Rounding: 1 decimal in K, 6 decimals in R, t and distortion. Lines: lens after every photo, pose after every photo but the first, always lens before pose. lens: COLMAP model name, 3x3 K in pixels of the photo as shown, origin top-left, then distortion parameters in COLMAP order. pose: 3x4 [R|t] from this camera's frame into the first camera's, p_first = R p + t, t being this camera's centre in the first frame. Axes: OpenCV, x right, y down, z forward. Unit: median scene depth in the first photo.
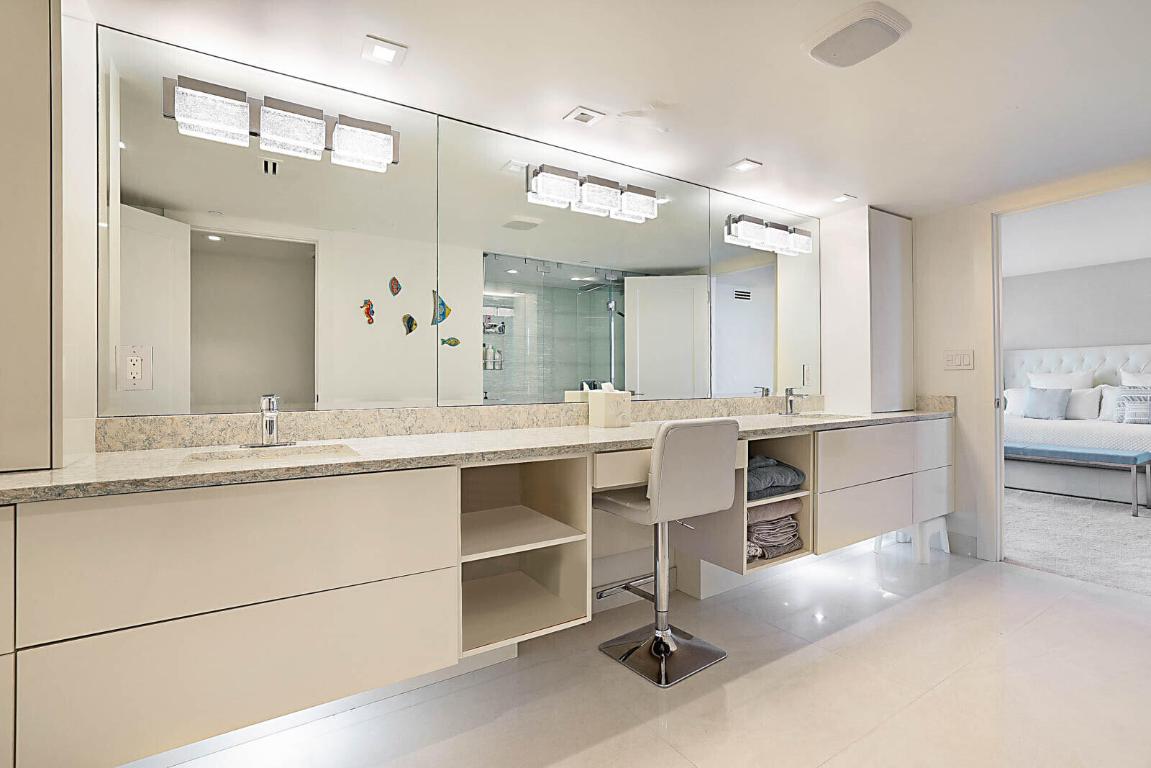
lens RADIAL K [[511.2, 0, 579.7], [0, 511.2, 383.8], [0, 0, 1]] dist [-0.009185, 0.002390]
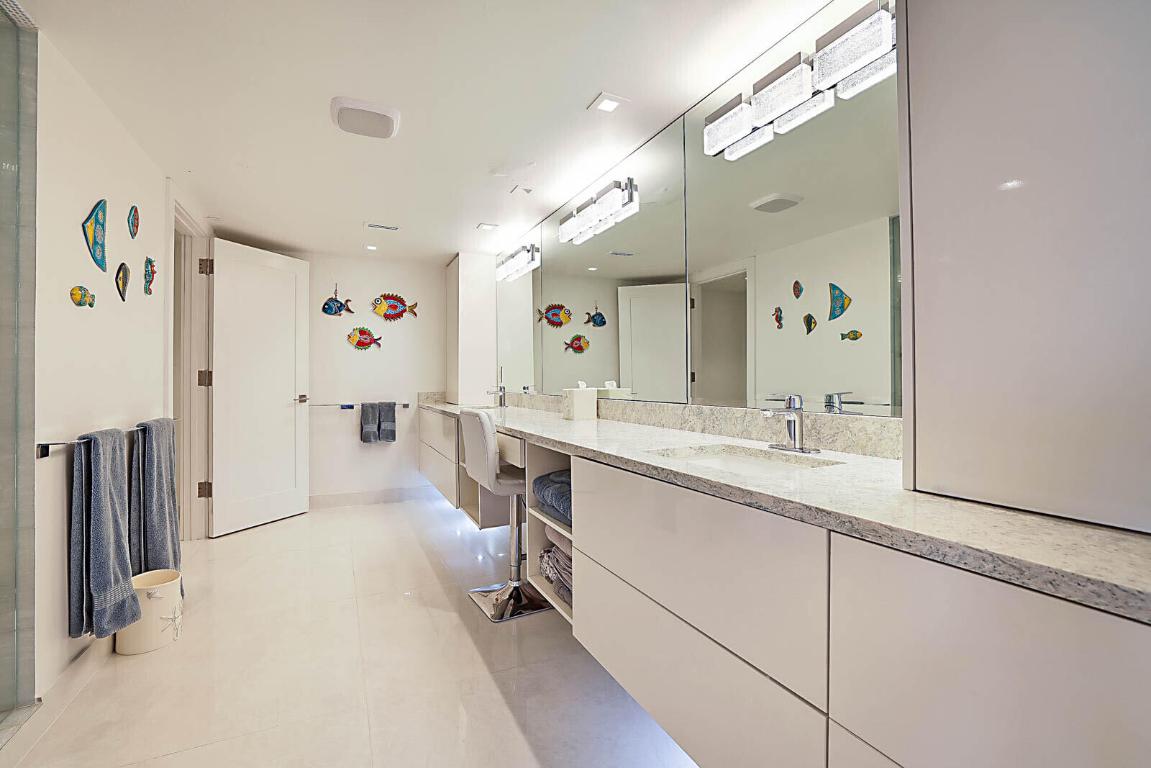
lens RADIAL K [[496.6, 0, 577.5], [0, 496.6, 385.1], [0, 0, 1]] dist [-0.026176, 0.007494]
pose [[-0.094548, 0.009164, -0.995478, 0.691665], [-0.005277, 0.999939, 0.009707, -0.002636], [0.995506, 0.006171, -0.094494, 0.654076]]
